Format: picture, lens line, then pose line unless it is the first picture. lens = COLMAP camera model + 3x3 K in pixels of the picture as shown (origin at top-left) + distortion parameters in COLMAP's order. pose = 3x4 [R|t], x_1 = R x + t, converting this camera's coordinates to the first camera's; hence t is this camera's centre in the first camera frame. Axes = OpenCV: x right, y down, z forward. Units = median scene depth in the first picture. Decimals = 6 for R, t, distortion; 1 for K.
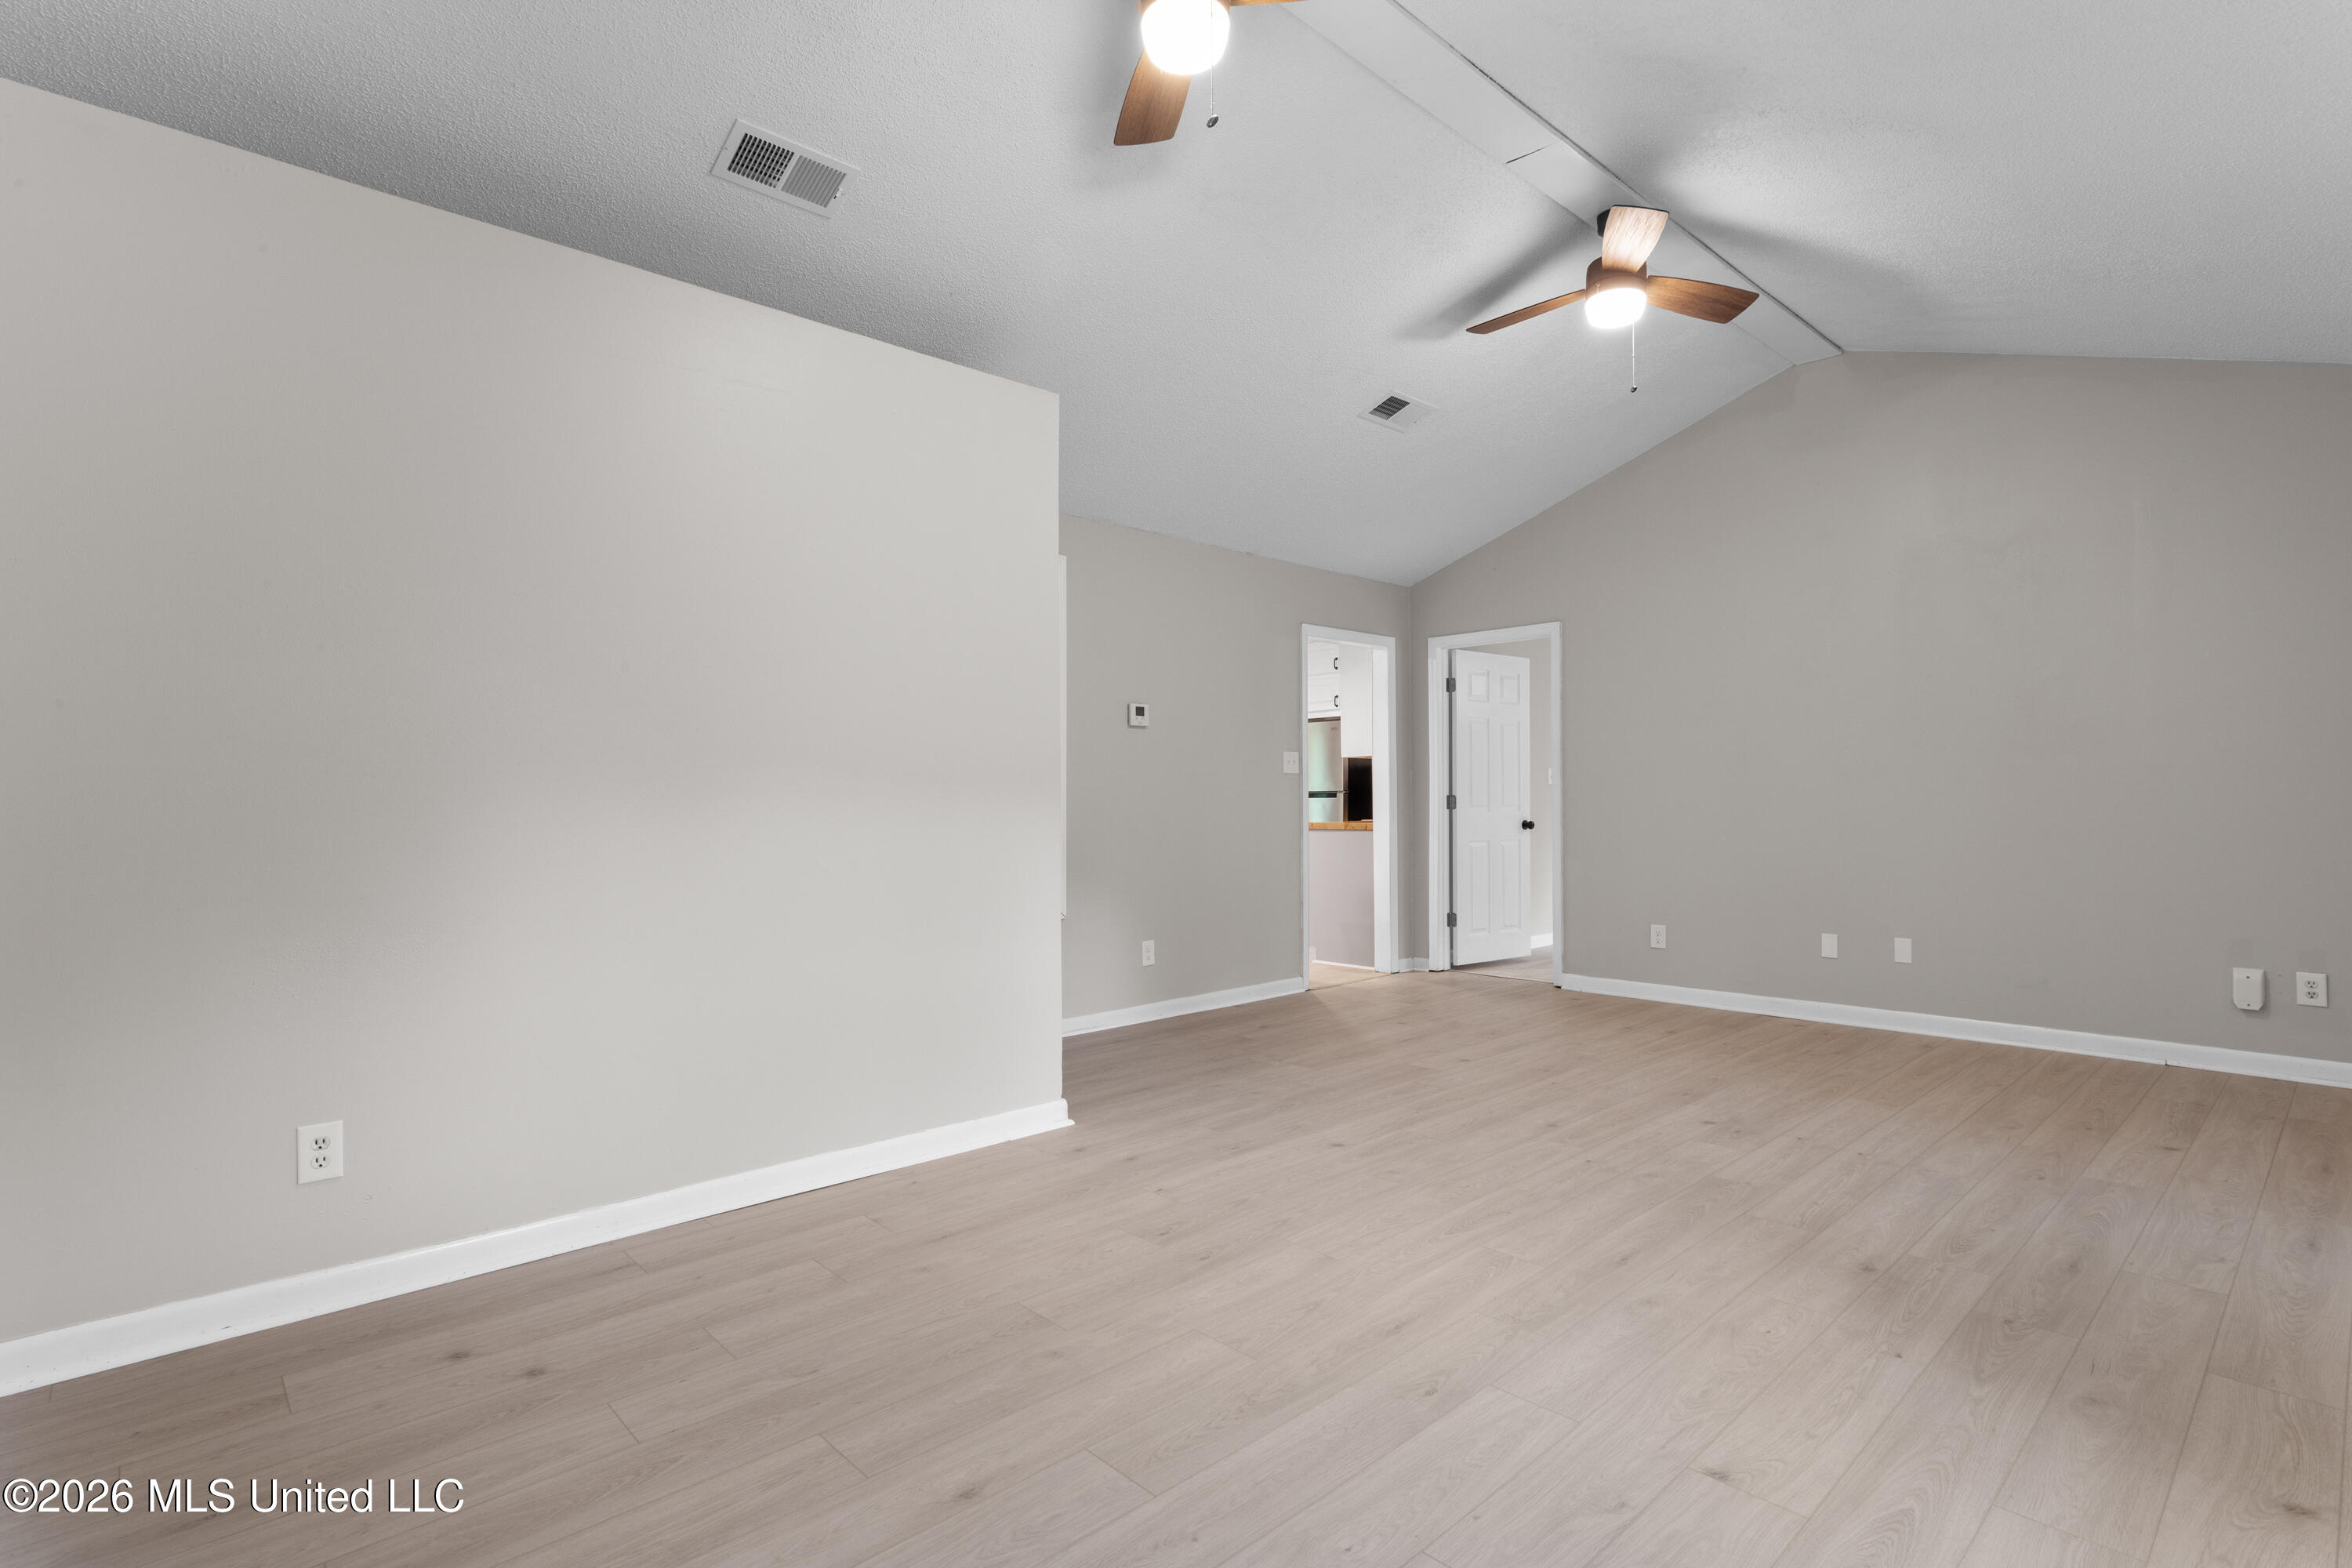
lens RADIAL K [[1112.6, 0, 1176.0], [0, 1112.6, 784.0], [0, 0, 1]] dist [0.001268, 0.000720]
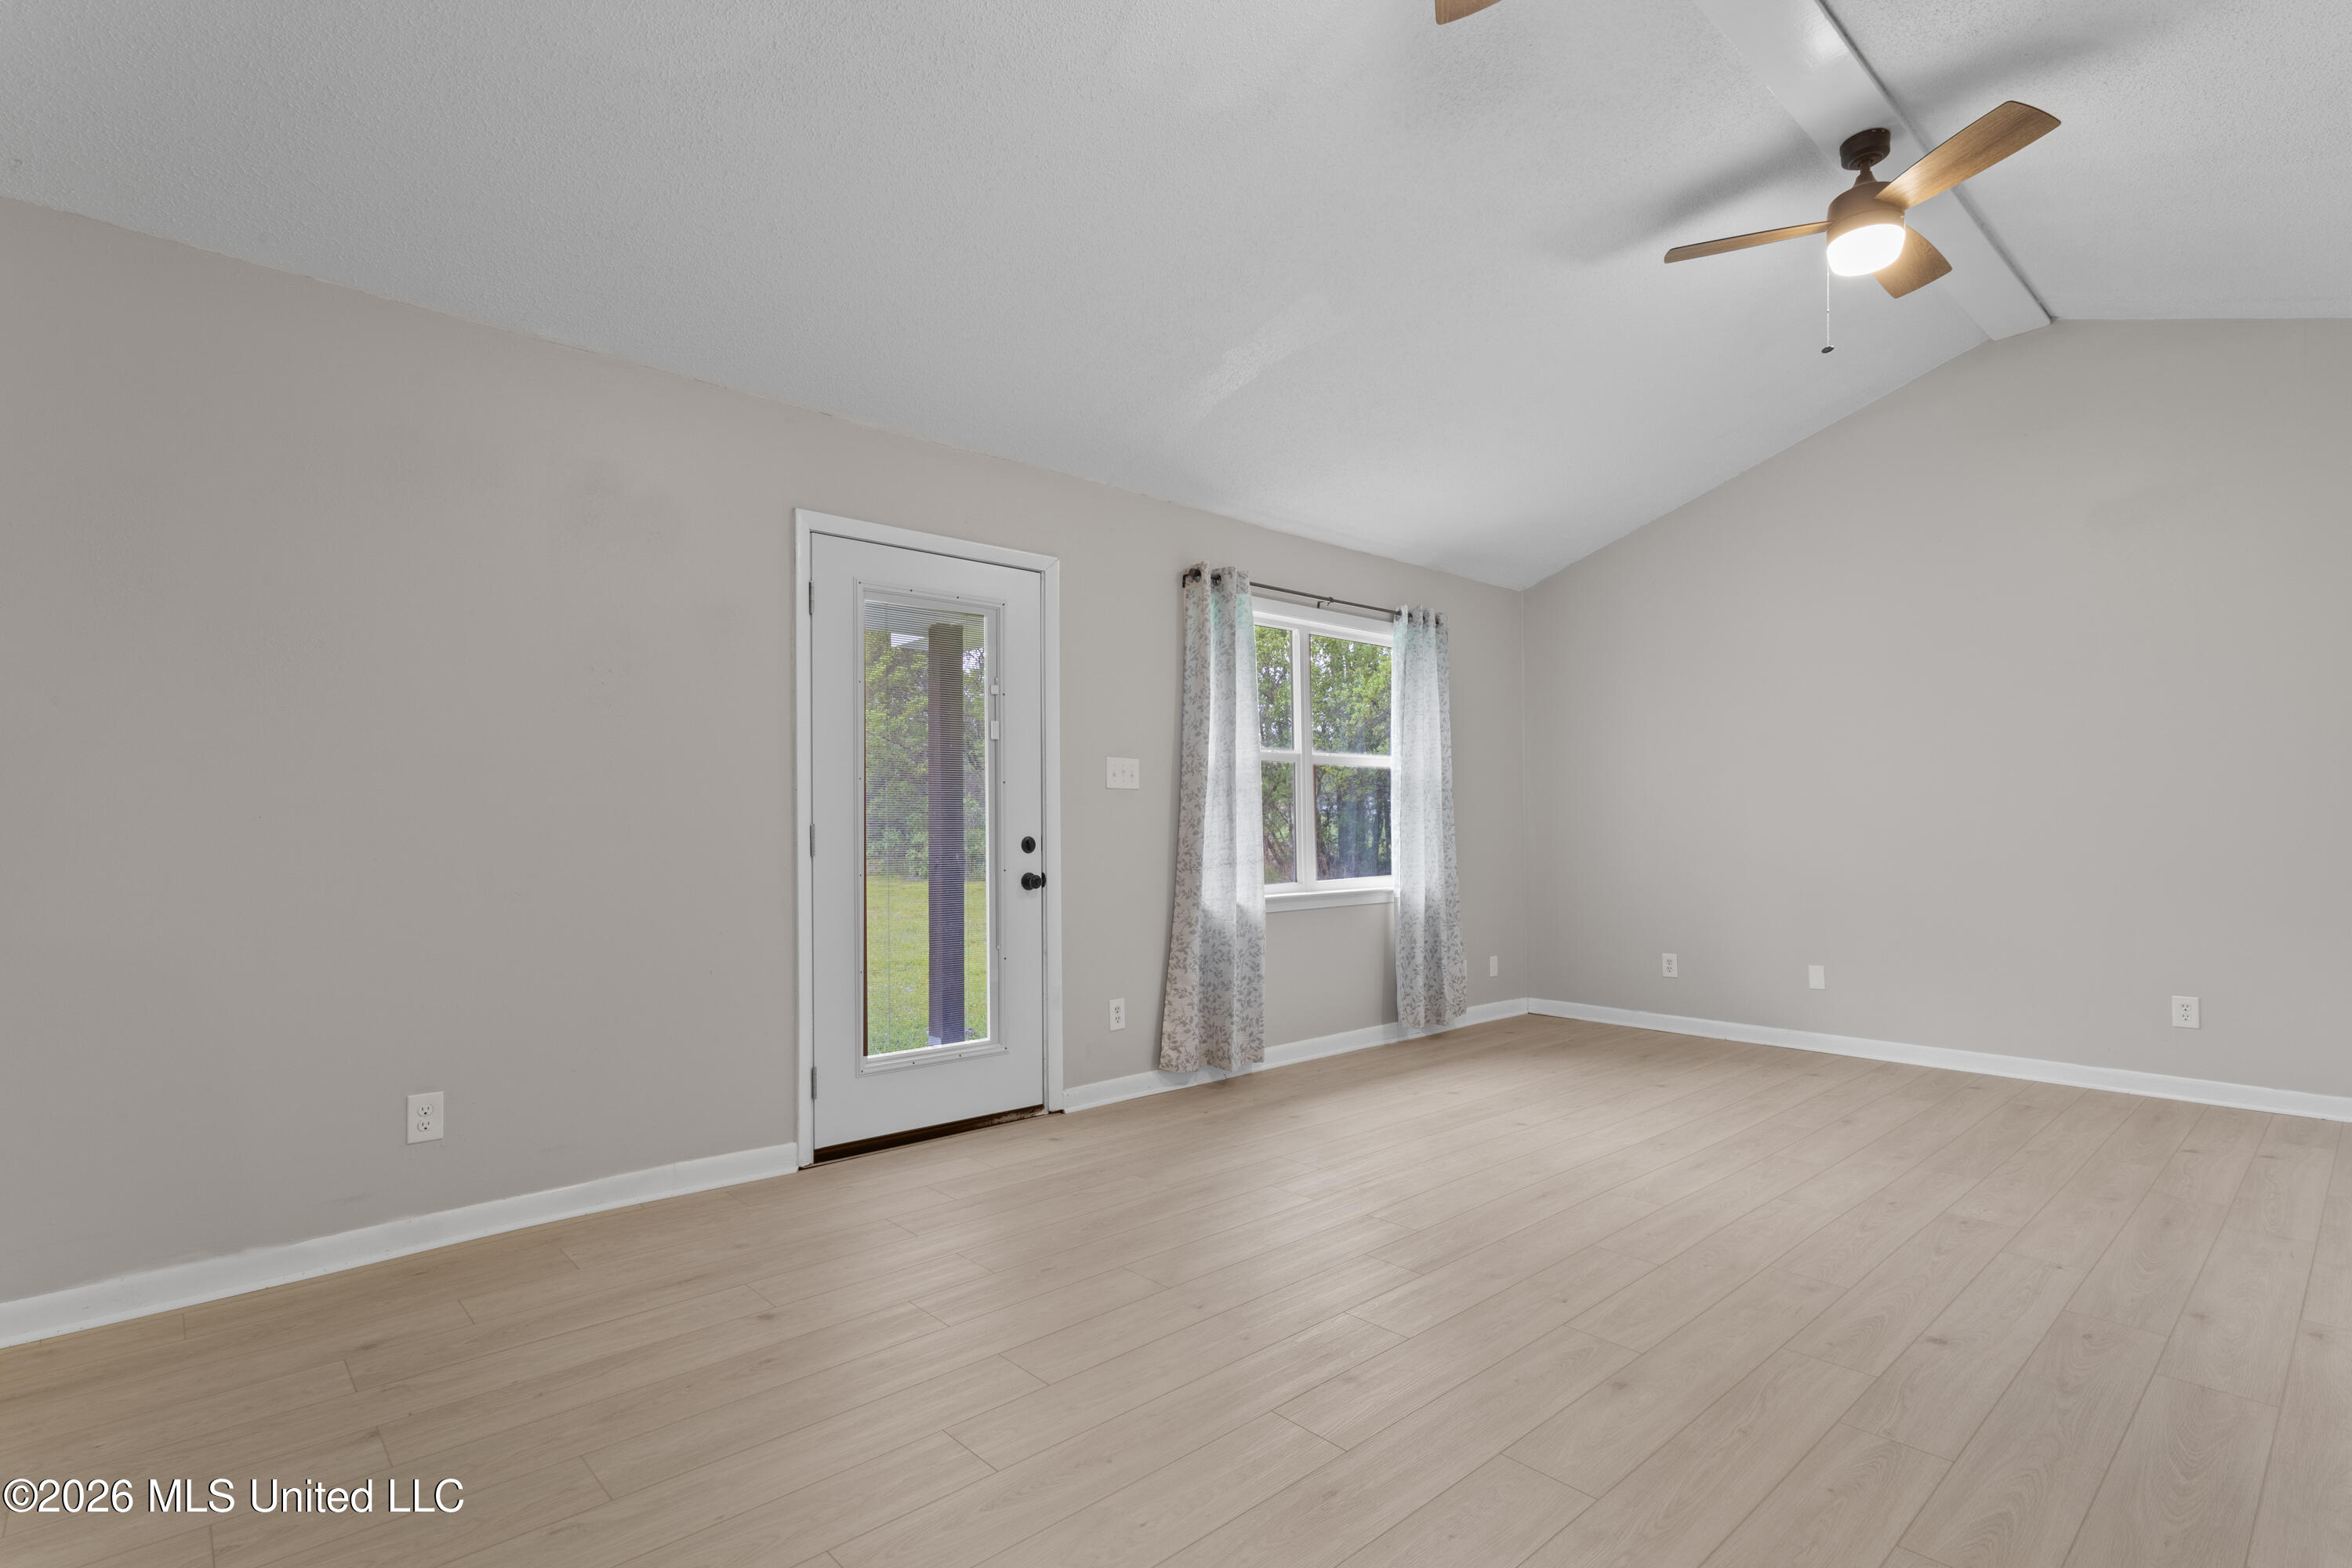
lens RADIAL K [[1134.7, 0, 1174.3], [0, 1134.7, 835.2], [0, 0, 1]] dist [0.000476, 0.000185]
pose [[-0.999887, 0.013789, 0.005942, 0.669167], [0.013720, 0.999838, -0.011610, 0.026028], [-0.006101, -0.011527, -0.999915, 1.896857]]
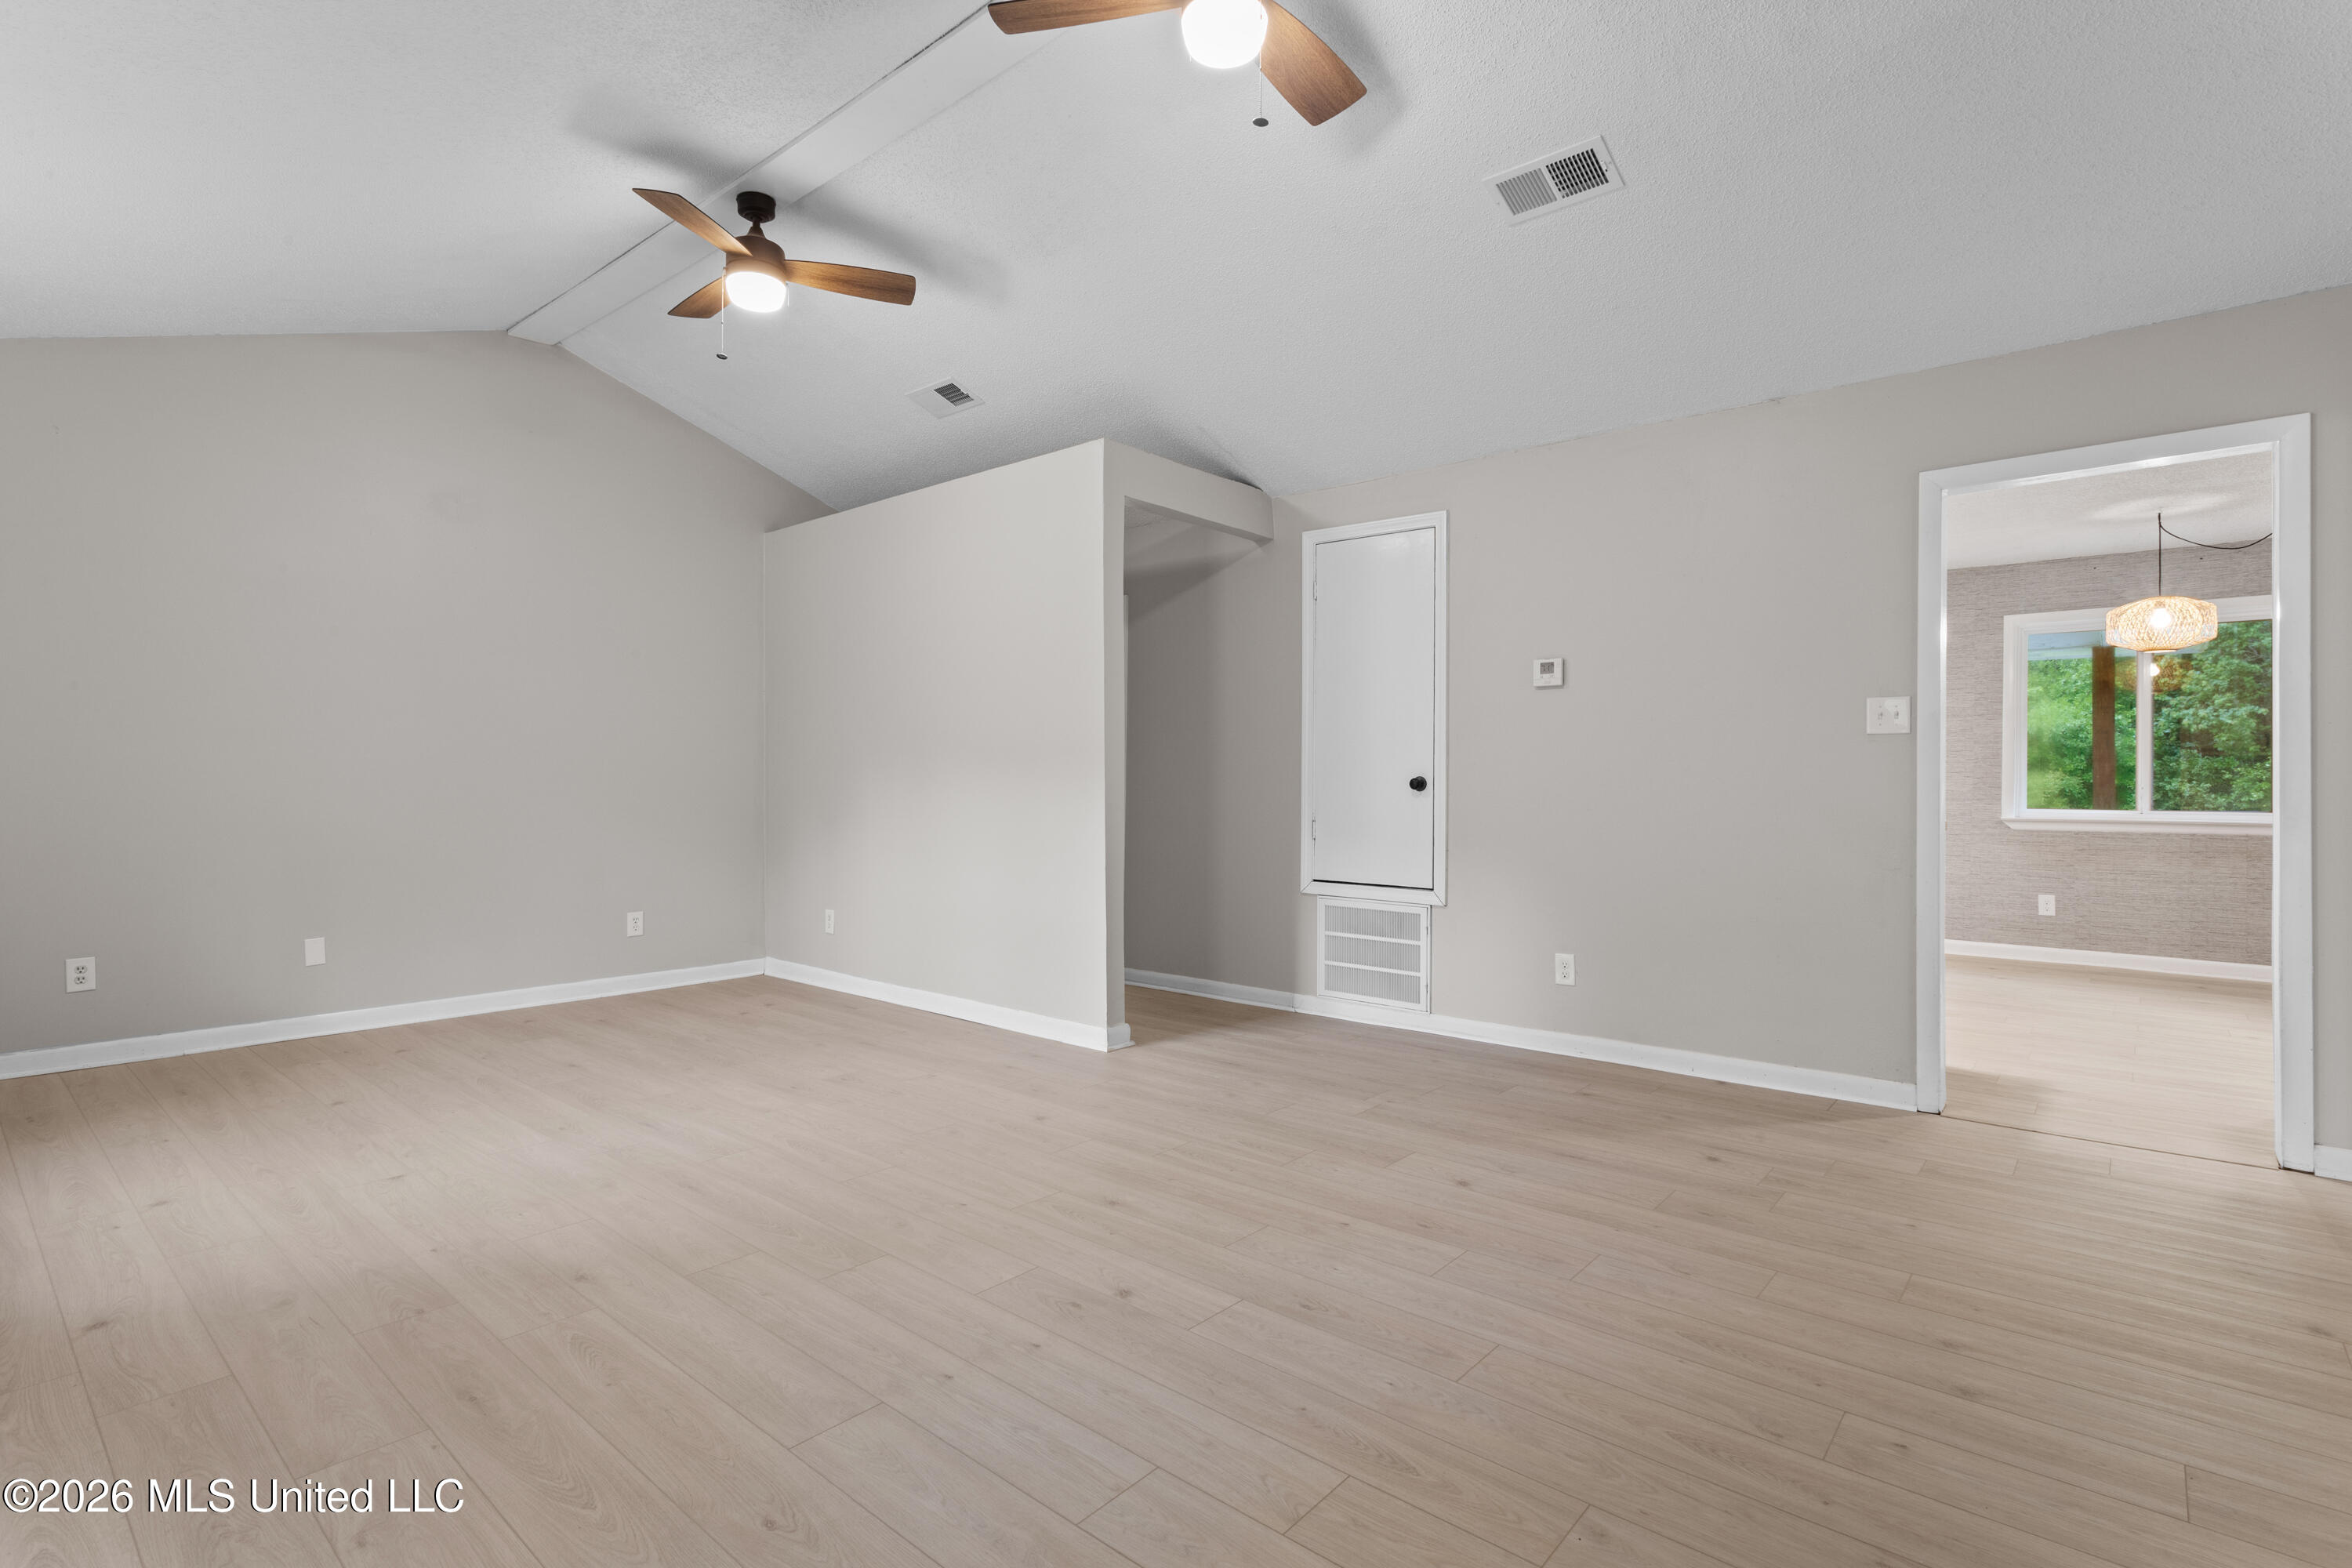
lens RADIAL K [[1112.6, 0, 1176.0], [0, 1112.6, 784.0], [0, 0, 1]] dist [0.001268, 0.000720]
pose [[0.112072, 0.013105, -0.993614, 1.310833], [0.014660, 0.999782, 0.014840, 0.006364], [0.993592, -0.016229, 0.111855, 1.139389]]
